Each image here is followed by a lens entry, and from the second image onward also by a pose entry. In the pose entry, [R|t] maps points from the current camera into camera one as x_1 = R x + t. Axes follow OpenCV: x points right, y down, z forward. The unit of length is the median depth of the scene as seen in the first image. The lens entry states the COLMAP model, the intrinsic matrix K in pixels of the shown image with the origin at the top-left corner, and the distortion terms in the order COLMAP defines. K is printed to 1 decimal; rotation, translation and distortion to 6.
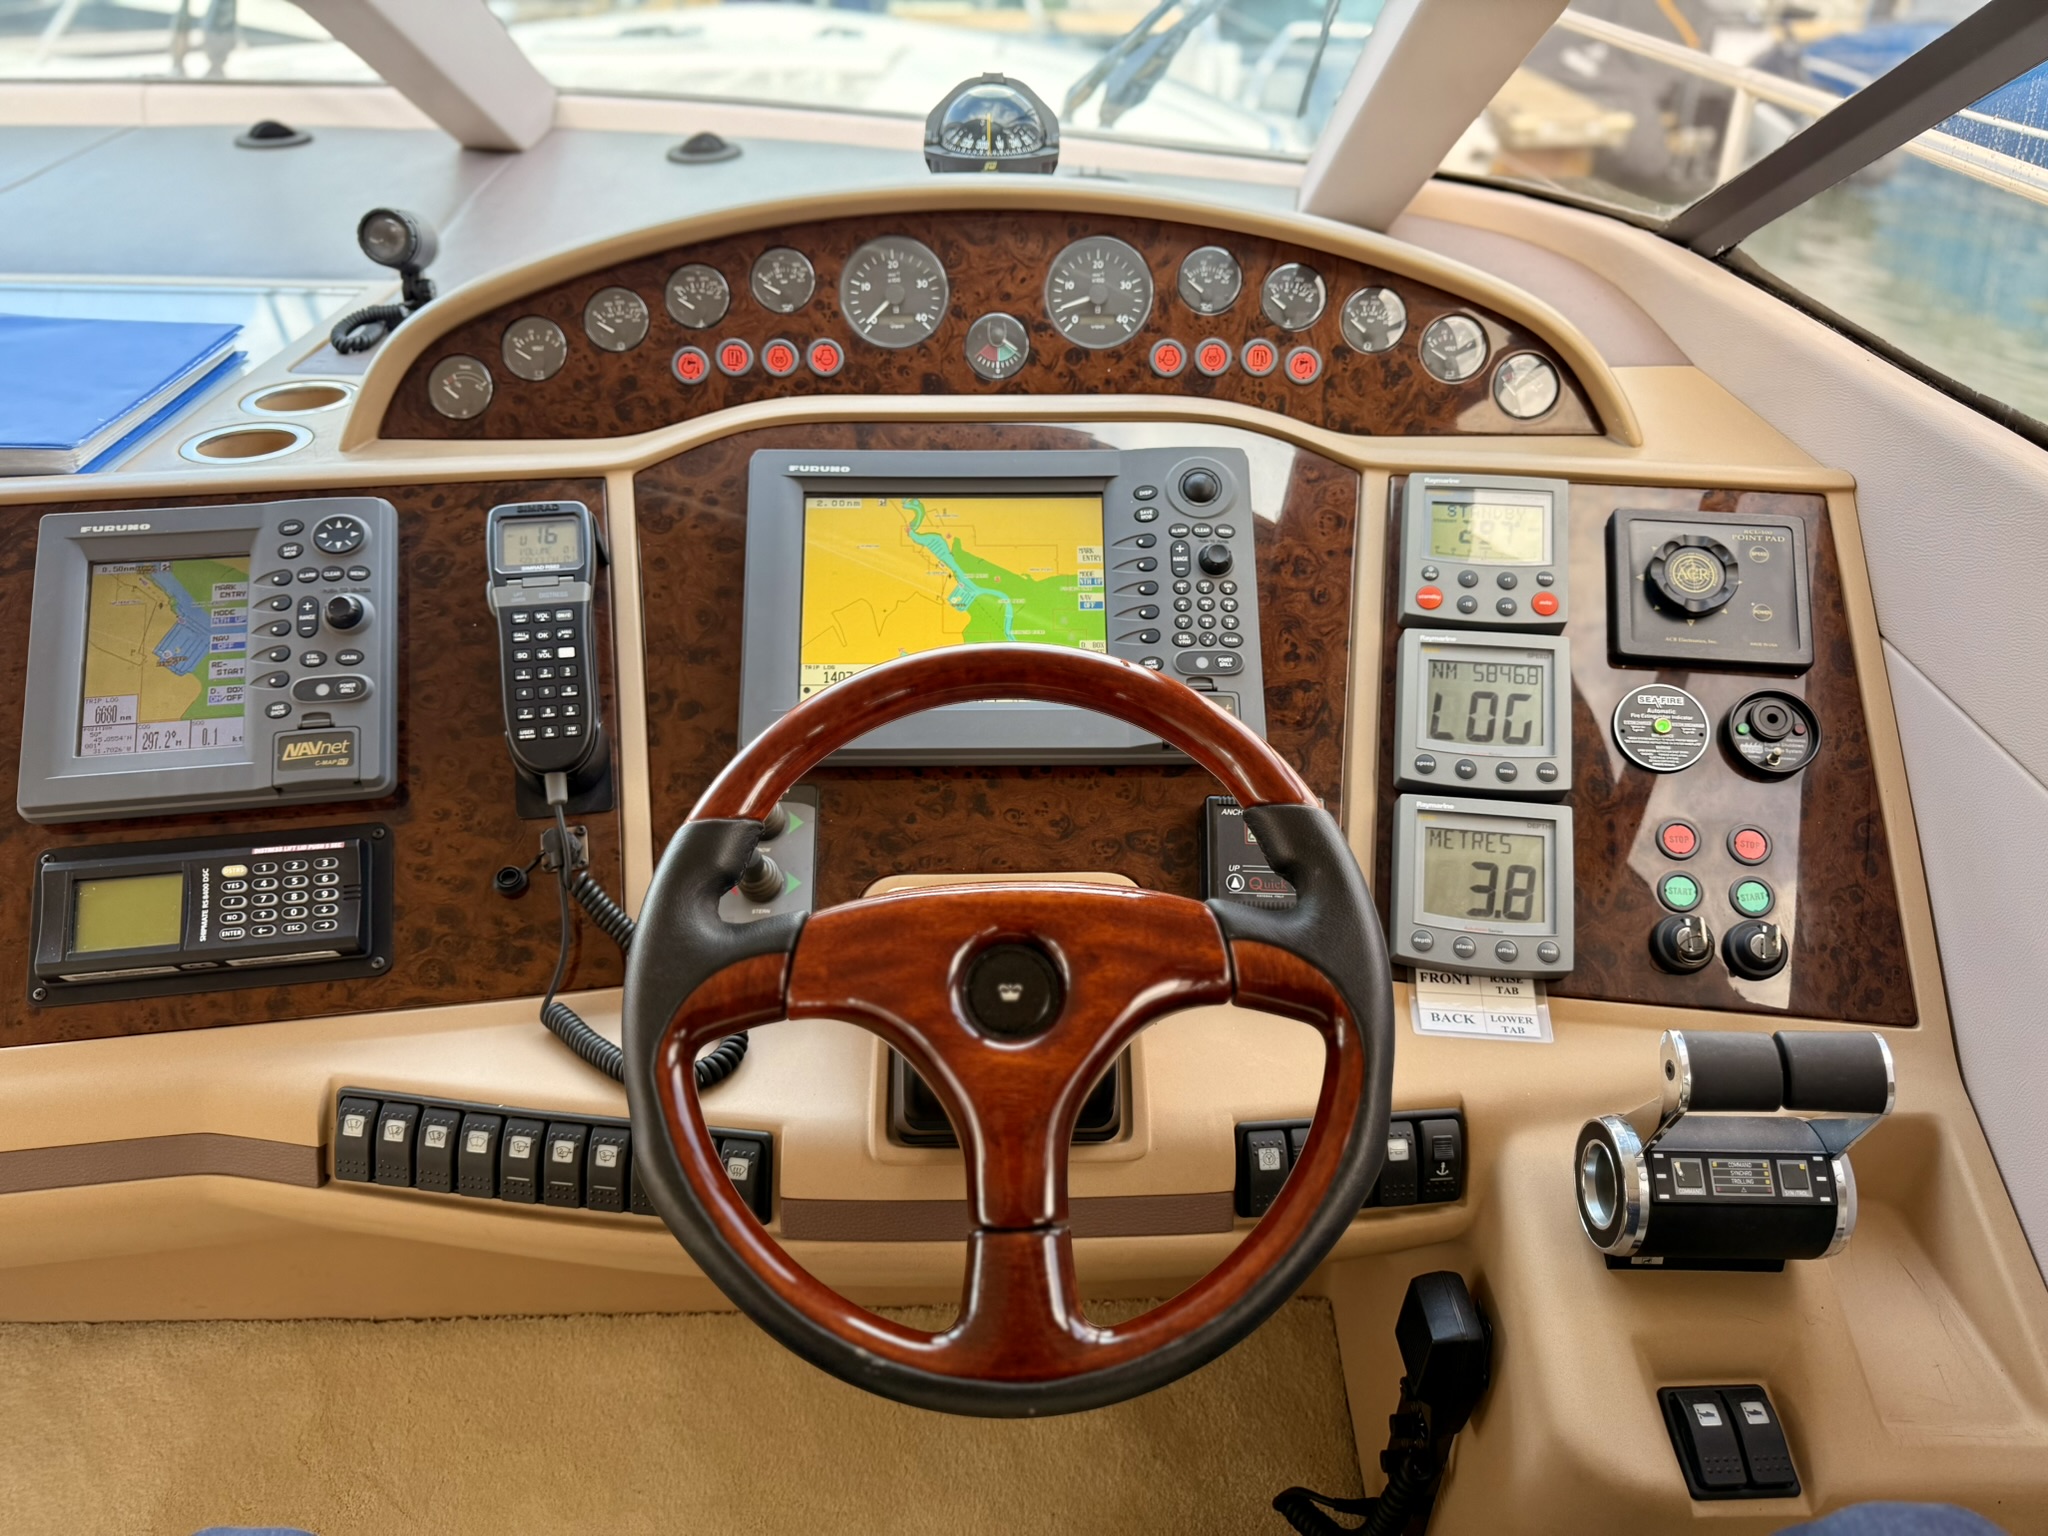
lens RADIAL K [[1461.5, 0, 1024.0], [0, 1461.5, 768.0], [0, 0, 1]] dist [0.023528, -0.007962]
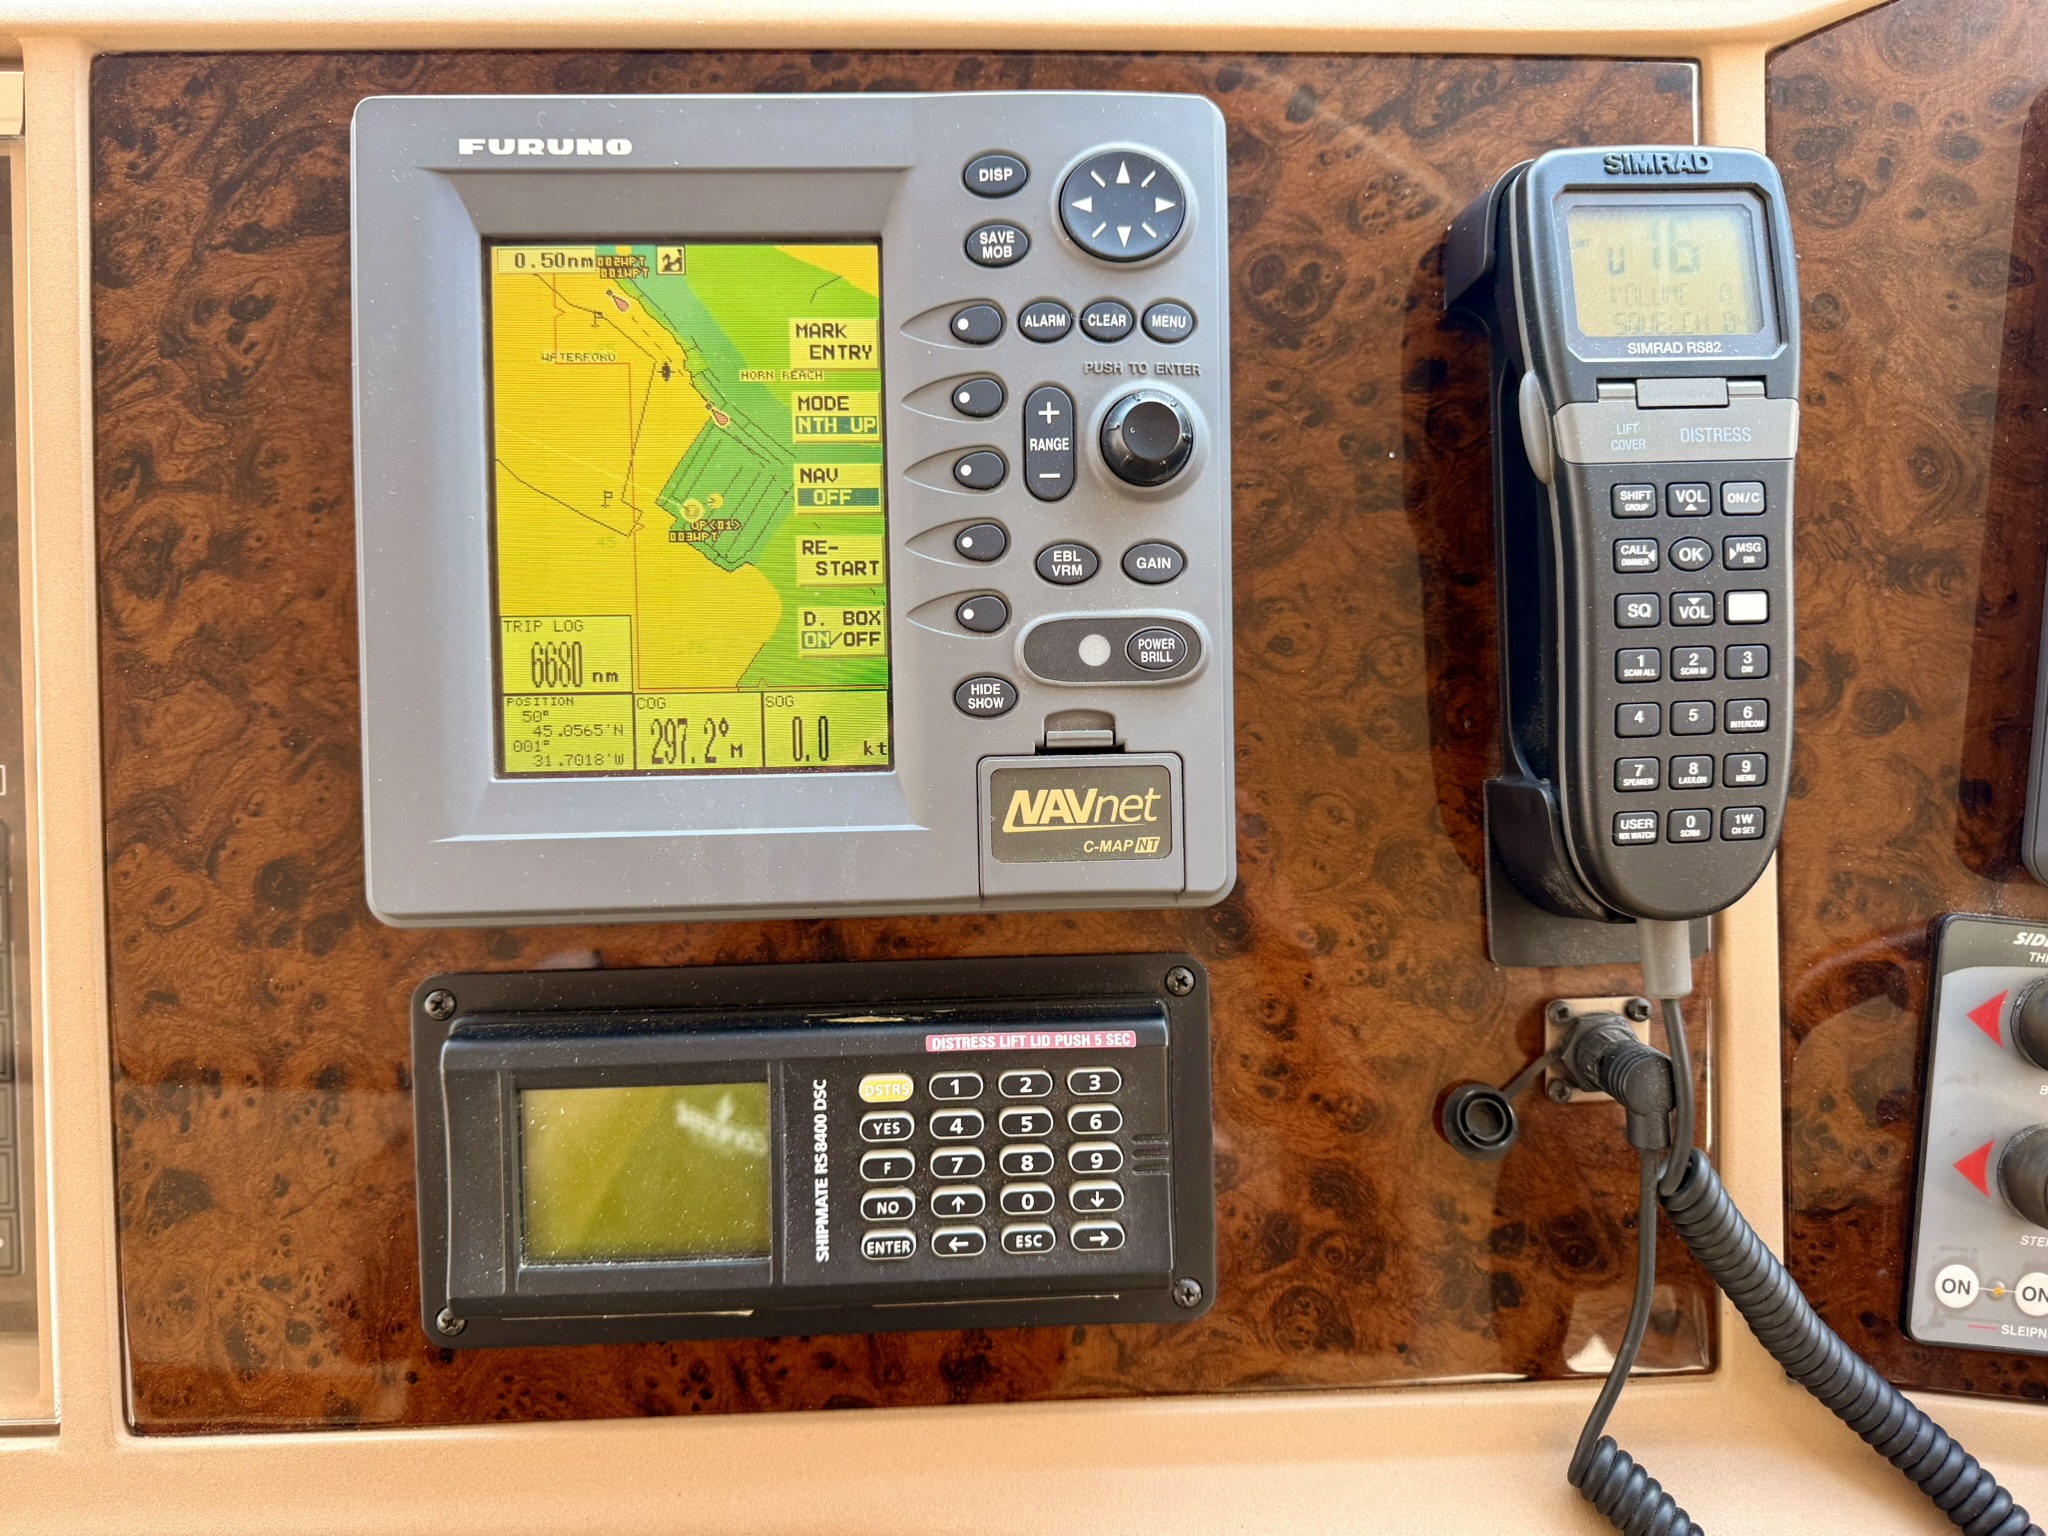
lens RADIAL K [[1505.0, 0, 1051.7], [0, 1505.0, 779.2], [0, 0, 1]] dist [0.050710, -0.075661]
pose [[0.994143, 0.098204, -0.045120, -0.463089], [-0.079699, 0.948158, 0.307643, -0.140593], [0.072993, -0.302245, 0.950431, 0.606032]]
